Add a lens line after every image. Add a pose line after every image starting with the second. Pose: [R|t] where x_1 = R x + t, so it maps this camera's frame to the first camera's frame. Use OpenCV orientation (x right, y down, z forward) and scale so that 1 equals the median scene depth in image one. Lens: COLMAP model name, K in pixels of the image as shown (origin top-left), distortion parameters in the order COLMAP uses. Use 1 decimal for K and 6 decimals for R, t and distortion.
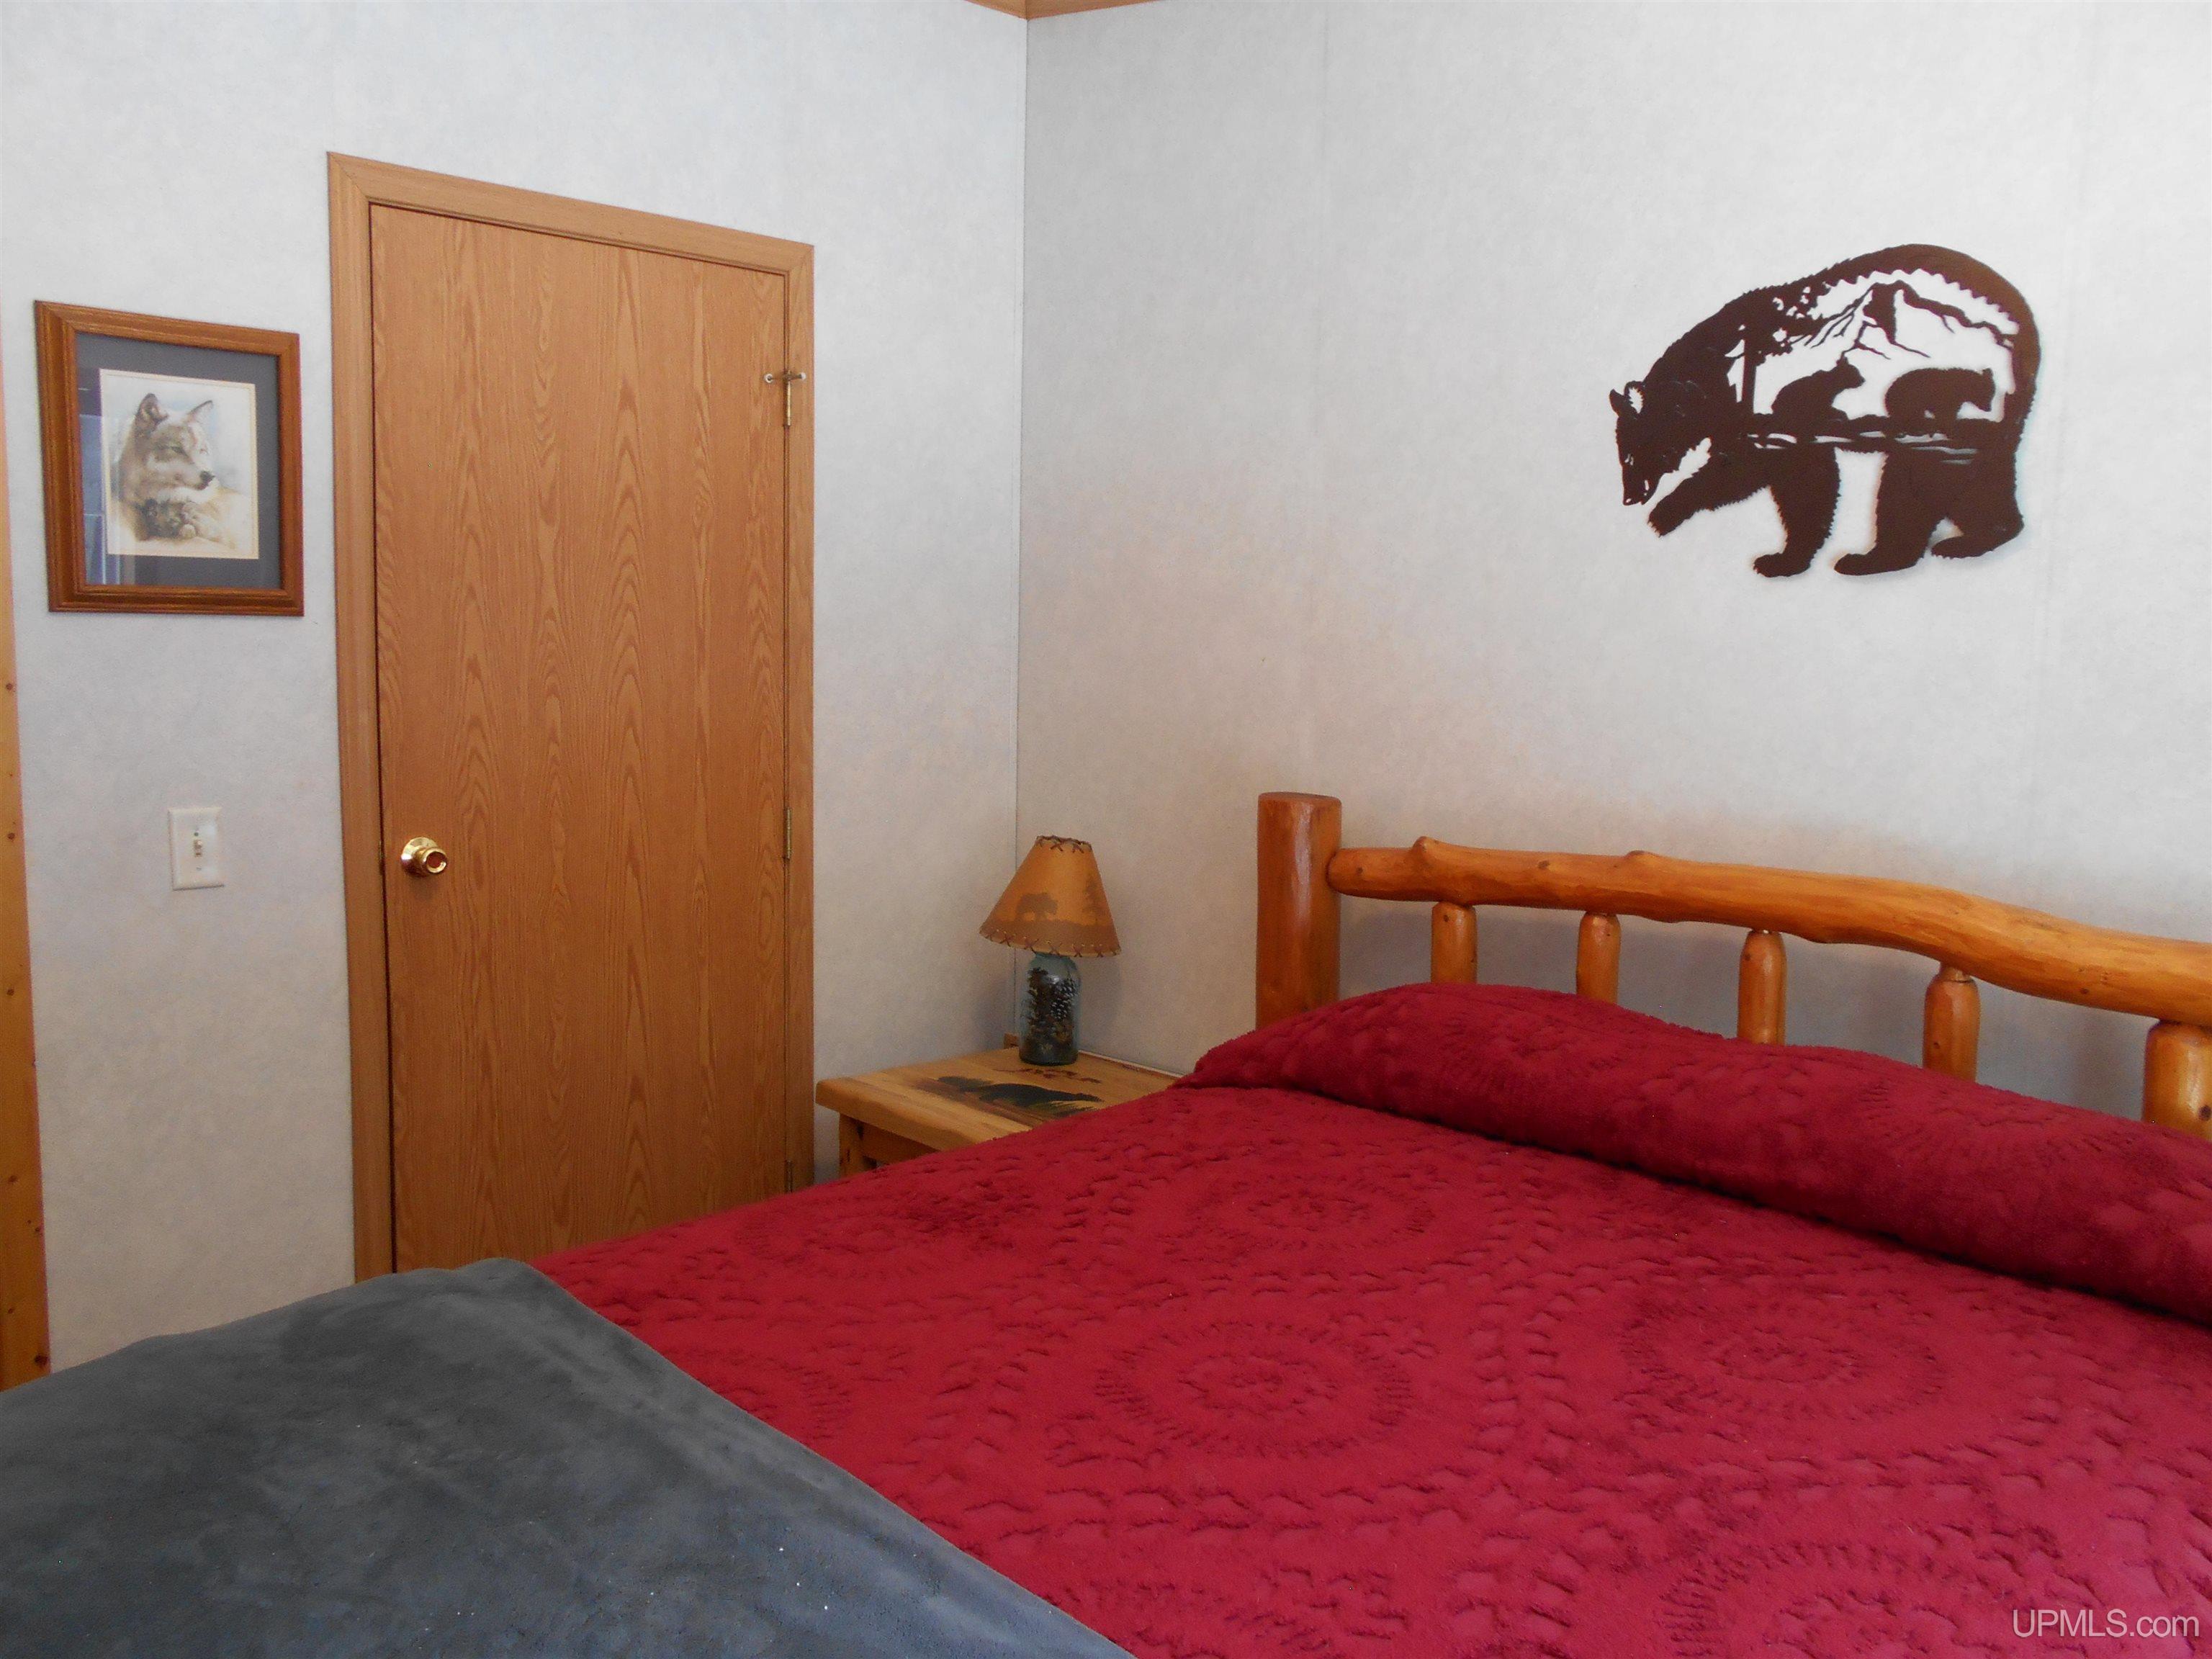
lens RADIAL K [[1744.4, 0, 1107.5], [0, 1744.4, 819.2], [0, 0, 1]] dist [-0.033755, 0.048050]
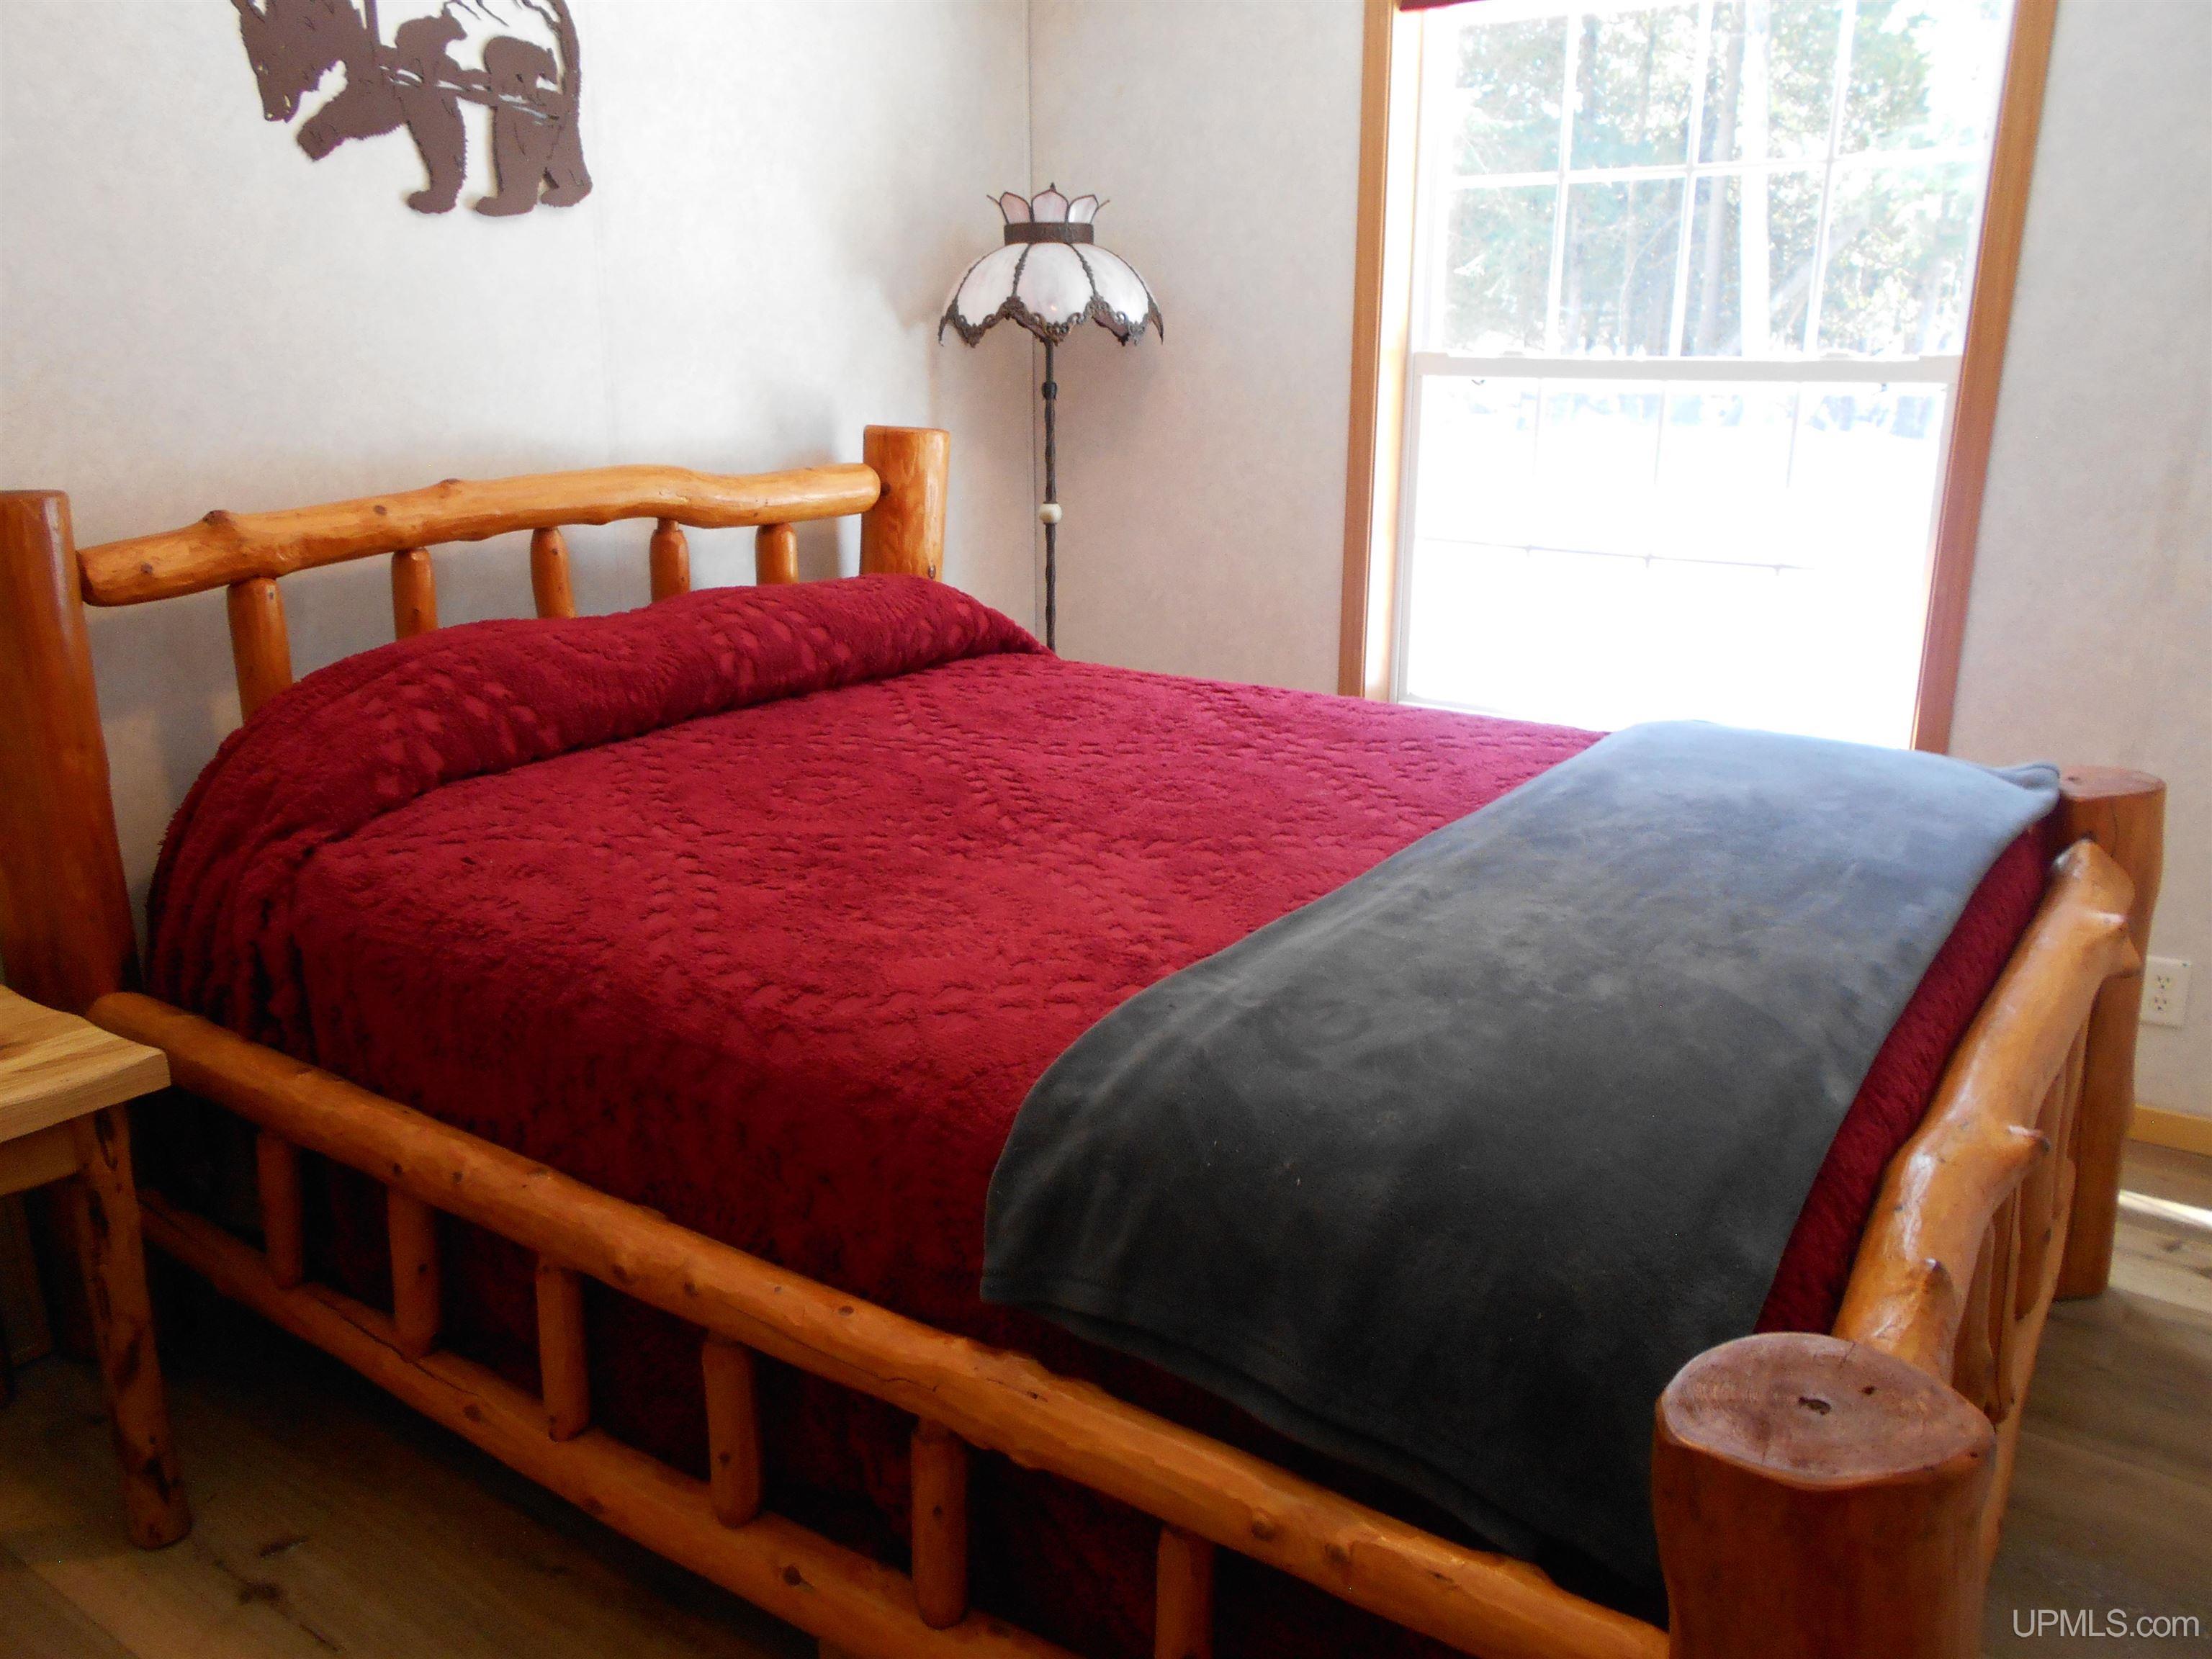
lens RADIAL K [[1744.4, 0, 1059.0], [0, 1744.4, 826.2], [0, 0, 1]] dist [-0.033755, 0.048050]
pose [[-0.169218, -0.274199, 0.946668, -0.807394], [0.111931, 0.948959, 0.294870, -0.052628], [-0.979202, 0.155859, -0.129890, 0.821088]]
